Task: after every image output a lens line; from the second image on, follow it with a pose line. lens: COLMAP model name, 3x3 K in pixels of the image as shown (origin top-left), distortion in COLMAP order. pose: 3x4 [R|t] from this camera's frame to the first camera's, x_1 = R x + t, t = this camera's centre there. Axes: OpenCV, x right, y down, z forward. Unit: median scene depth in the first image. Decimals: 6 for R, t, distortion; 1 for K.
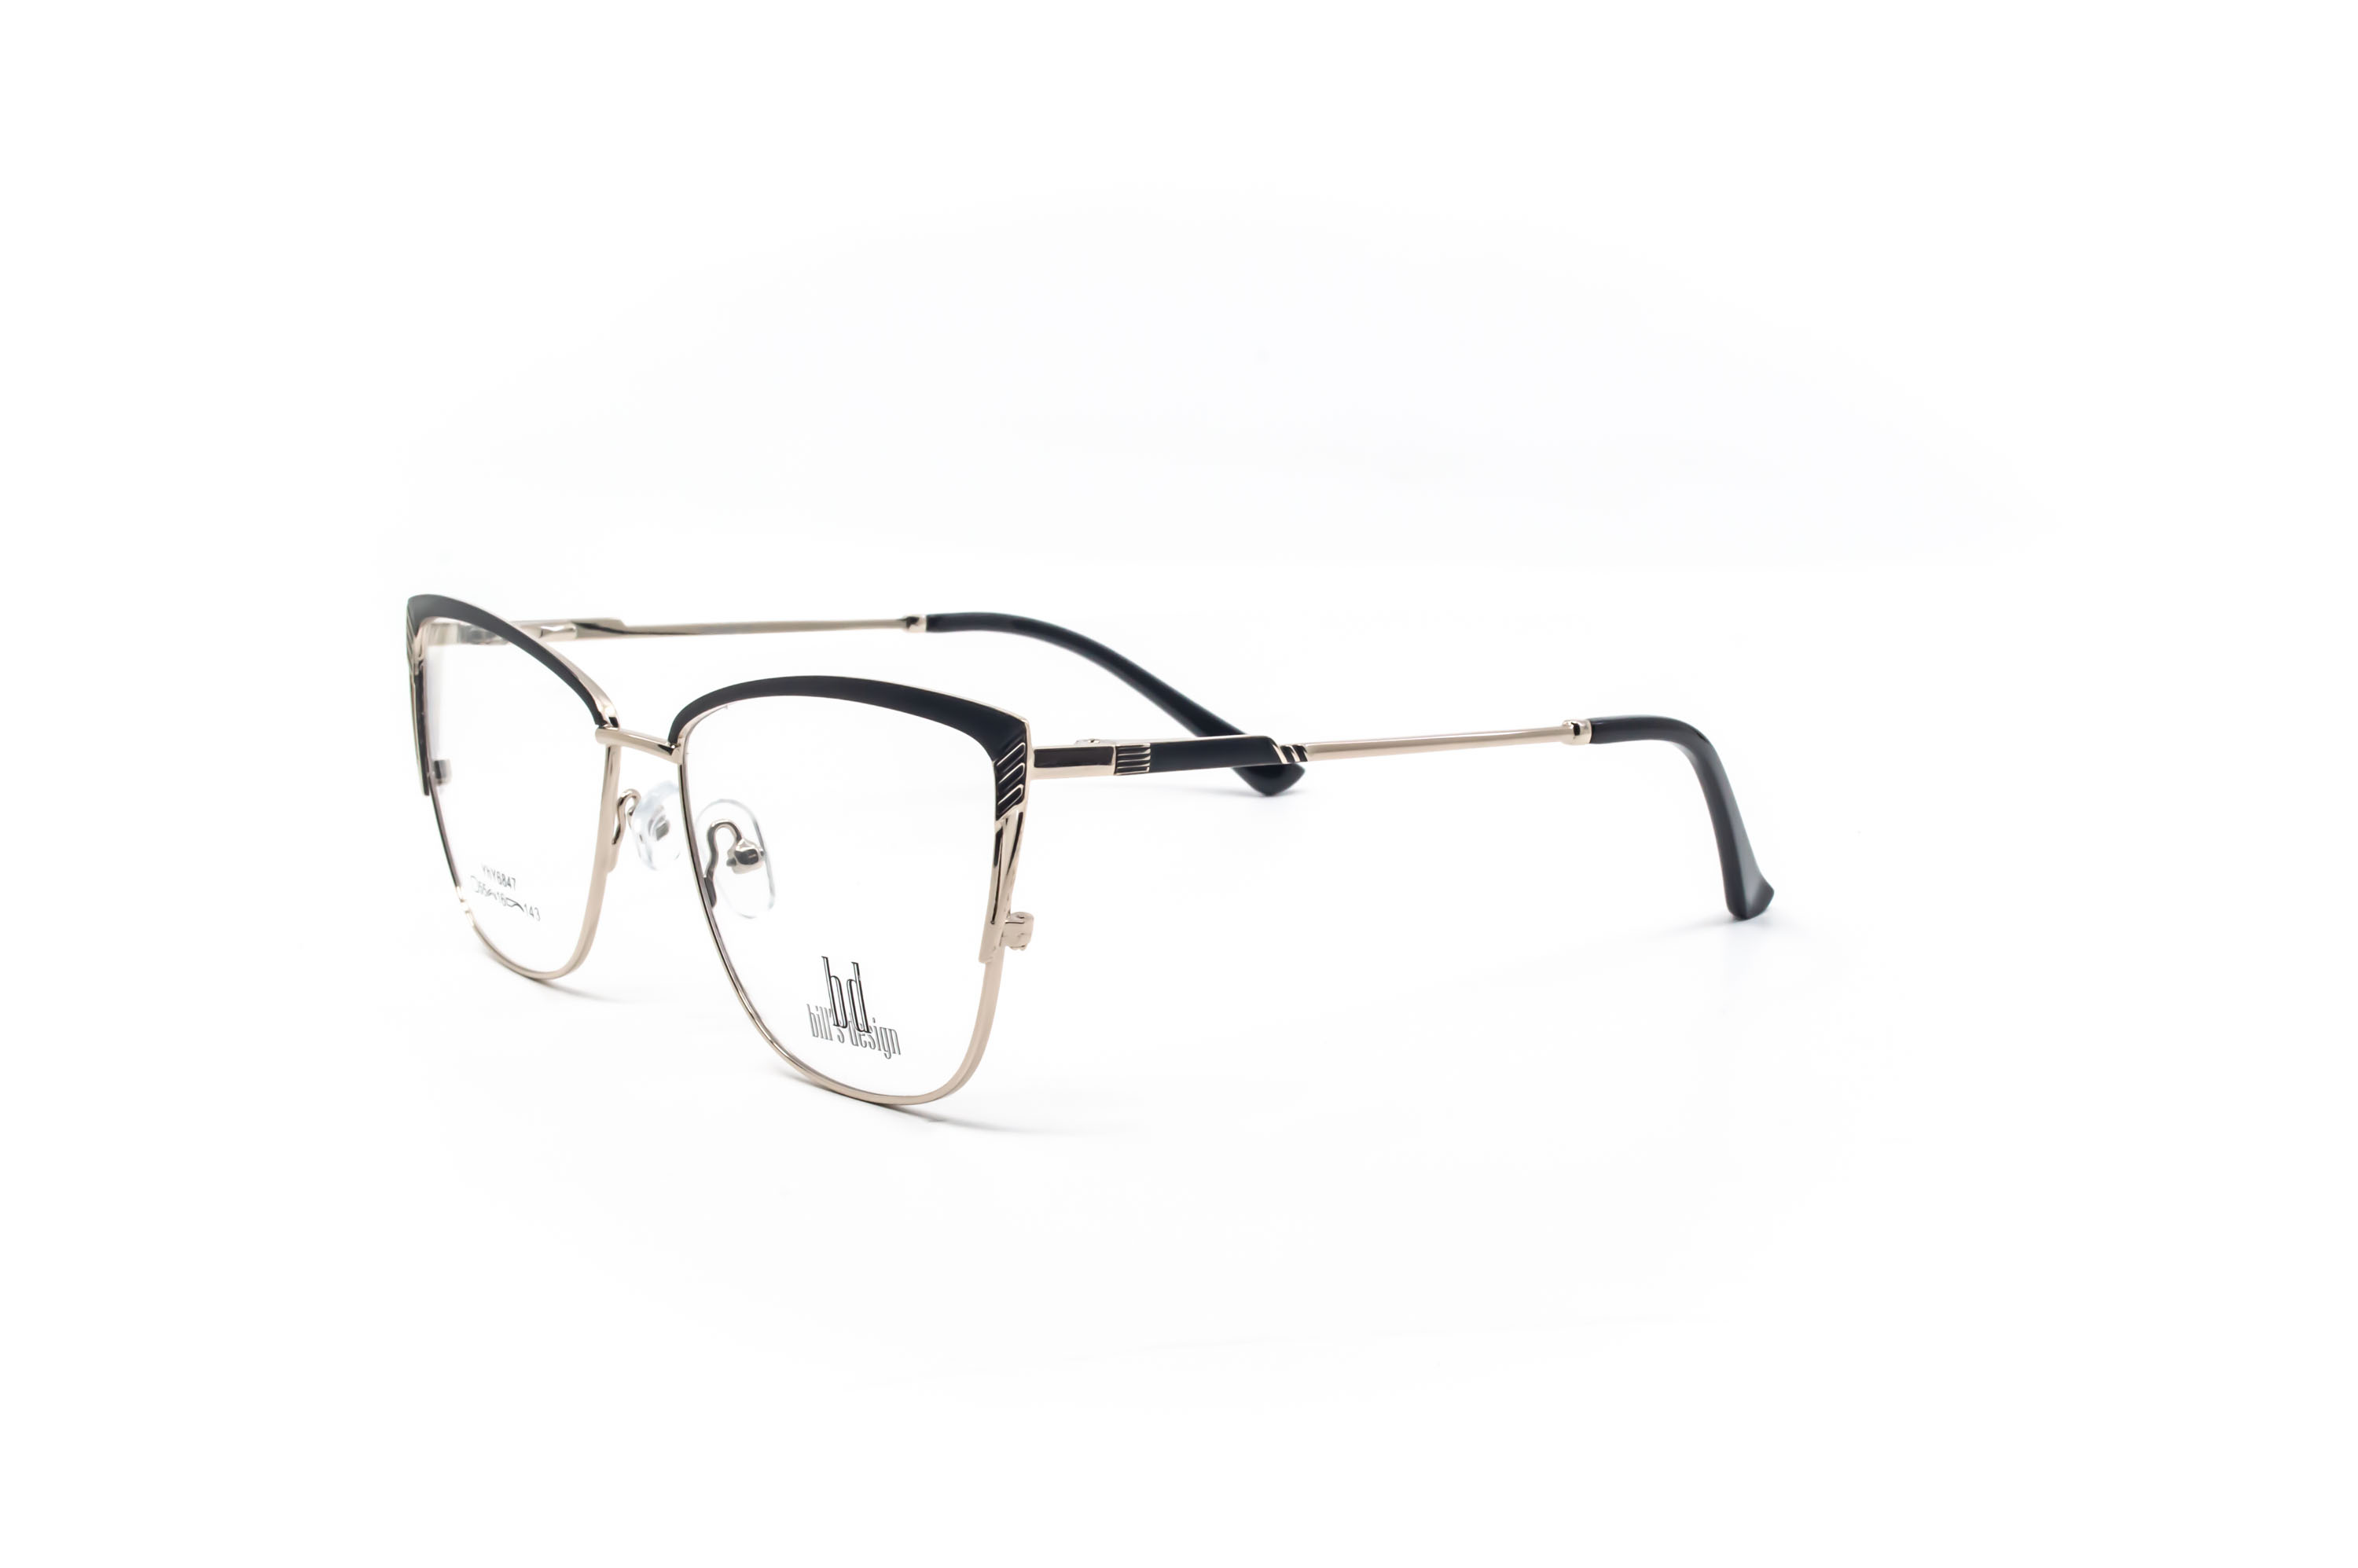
lens RADIAL K [[3134.7, 0, 1176.1], [0, 3134.7, 779.2], [0, 0, 1]] dist [-0.037640, 0.000000]
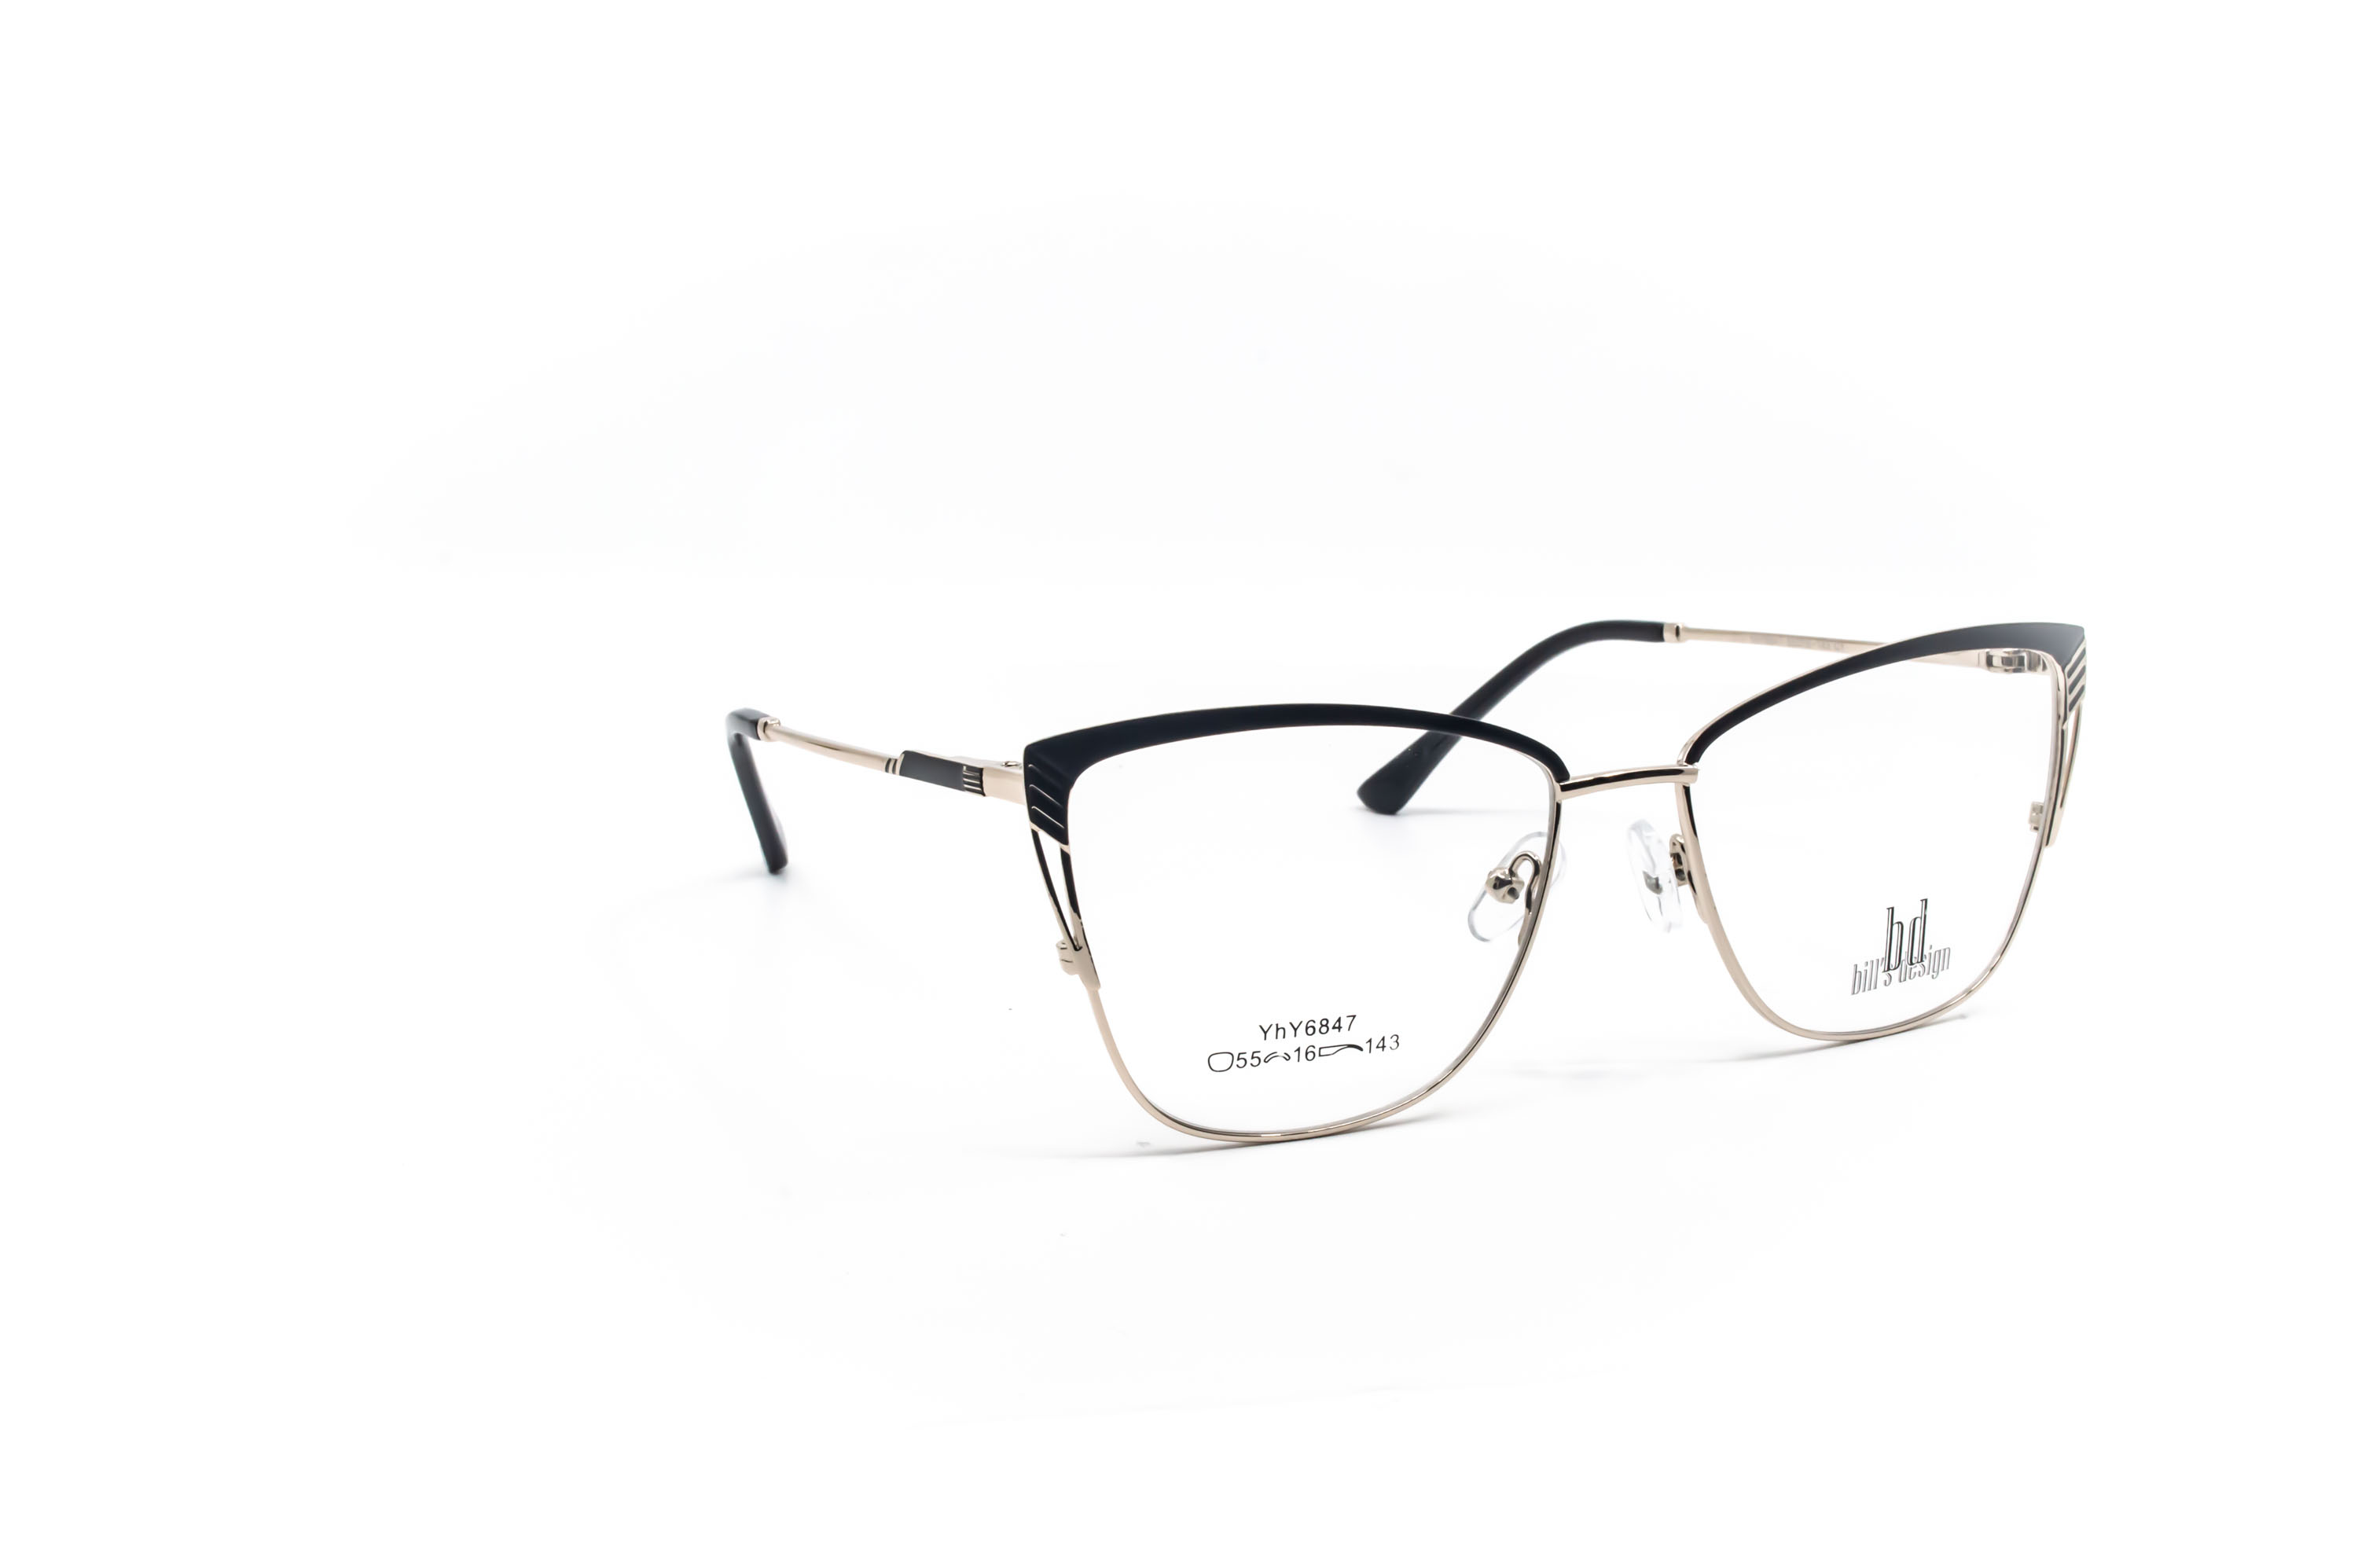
lens RADIAL K [[3134.7, 0, 1191.4], [0, 3134.7, 783.9], [0, 0, 1]] dist [-0.037640, 0.000000]
pose [[0.252521, -0.180398, 0.950626, -1.123030], [0.205507, 0.970051, 0.129494, -0.162617], [-0.945516, 0.162660, 0.282032, 0.880627]]
